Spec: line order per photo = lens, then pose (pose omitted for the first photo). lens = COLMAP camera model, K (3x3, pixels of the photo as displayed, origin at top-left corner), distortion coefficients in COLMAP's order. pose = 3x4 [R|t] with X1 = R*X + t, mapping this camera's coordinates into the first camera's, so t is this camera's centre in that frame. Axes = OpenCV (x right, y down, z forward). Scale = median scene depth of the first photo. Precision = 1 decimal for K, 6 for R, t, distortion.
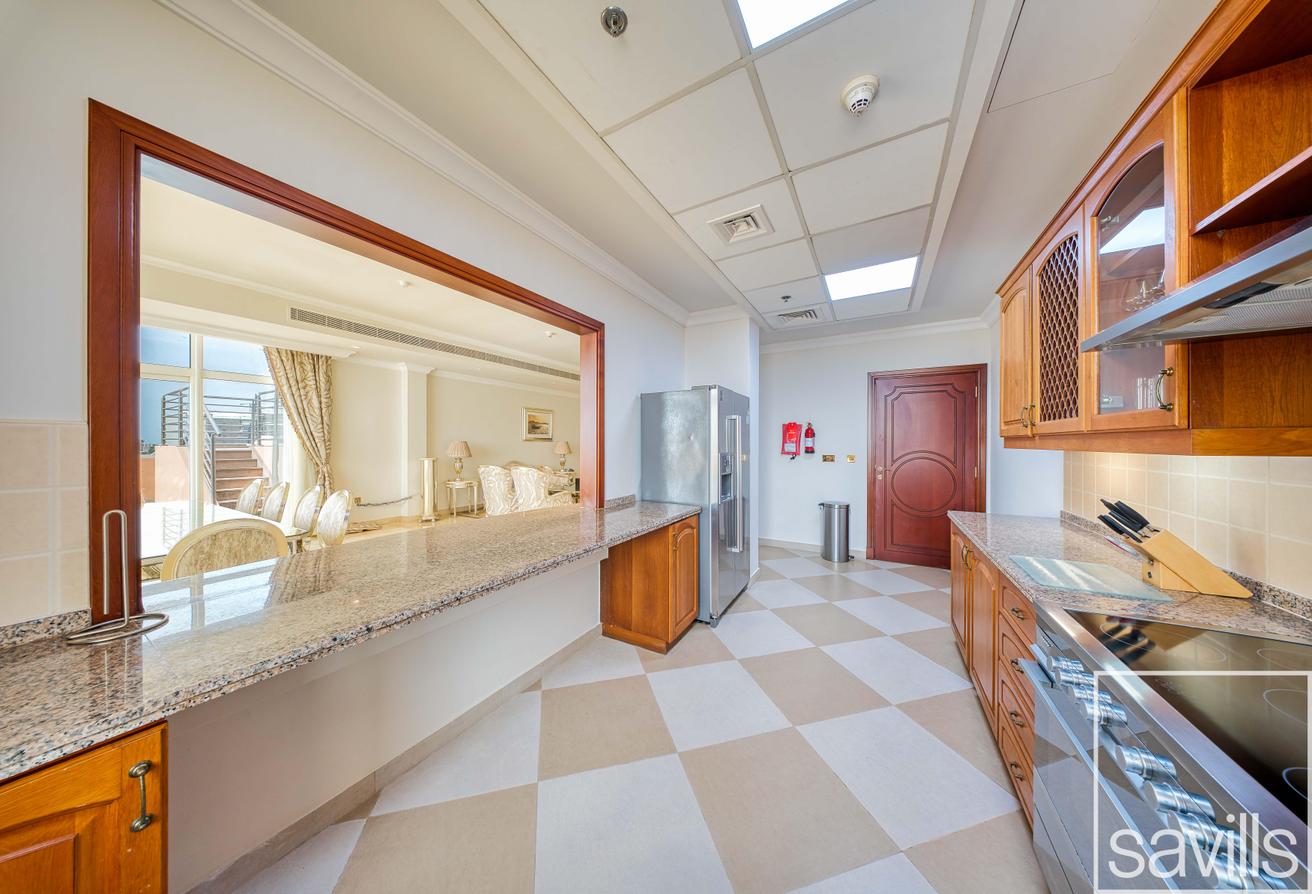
lens RADIAL K [[387.2, 0, 648.8], [0, 387.2, 448.3], [0, 0, 1]] dist [-0.000142, -0.000013]
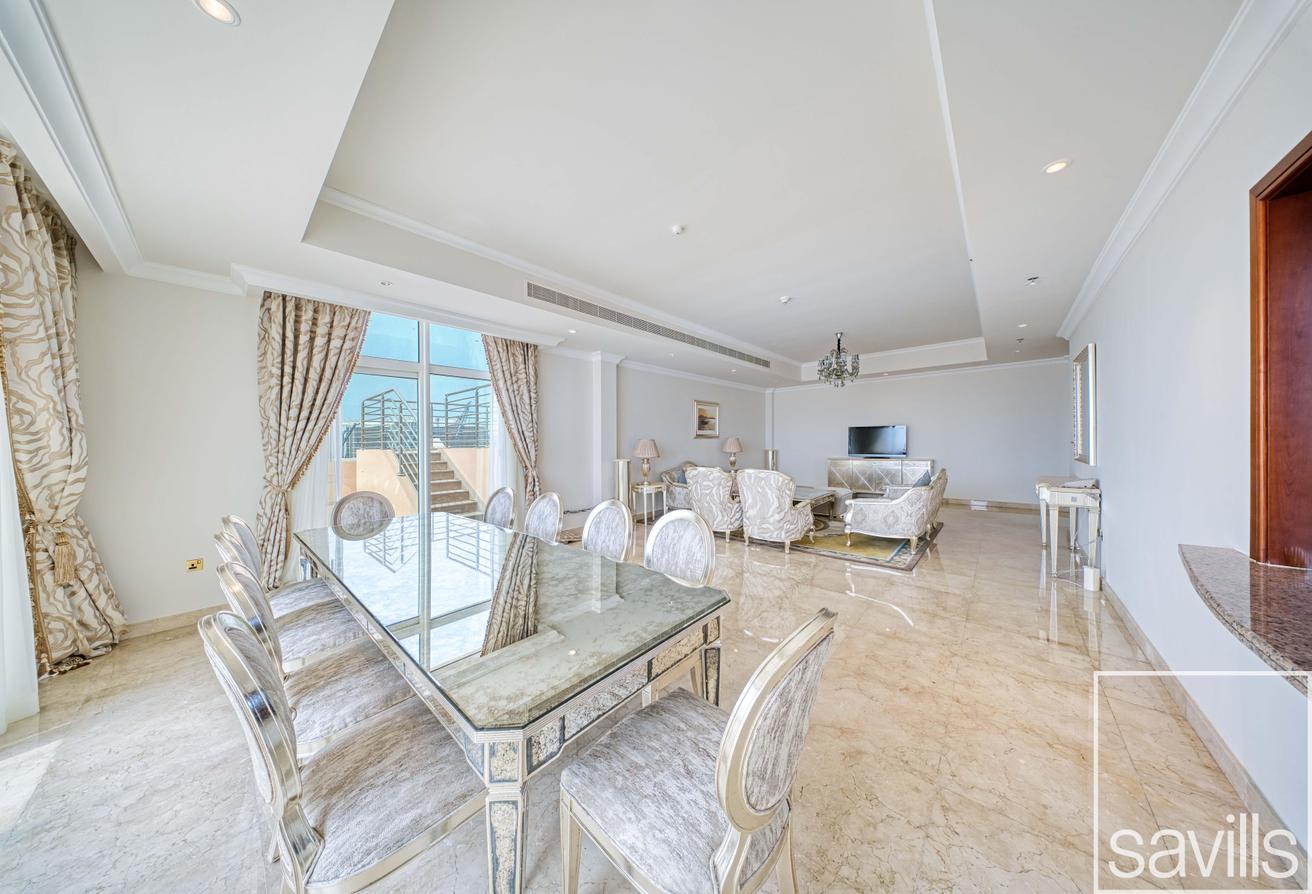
lens RADIAL K [[387.2, 0, 648.8], [0, 387.2, 448.3], [0, 0, 1]] dist [-0.000142, -0.000013]
pose [[0.979365, -0.014339, -0.201590, -0.387034], [0.015823, 0.999858, 0.005750, -0.004017], [0.201479, -0.008821, 0.979453, 0.176952]]
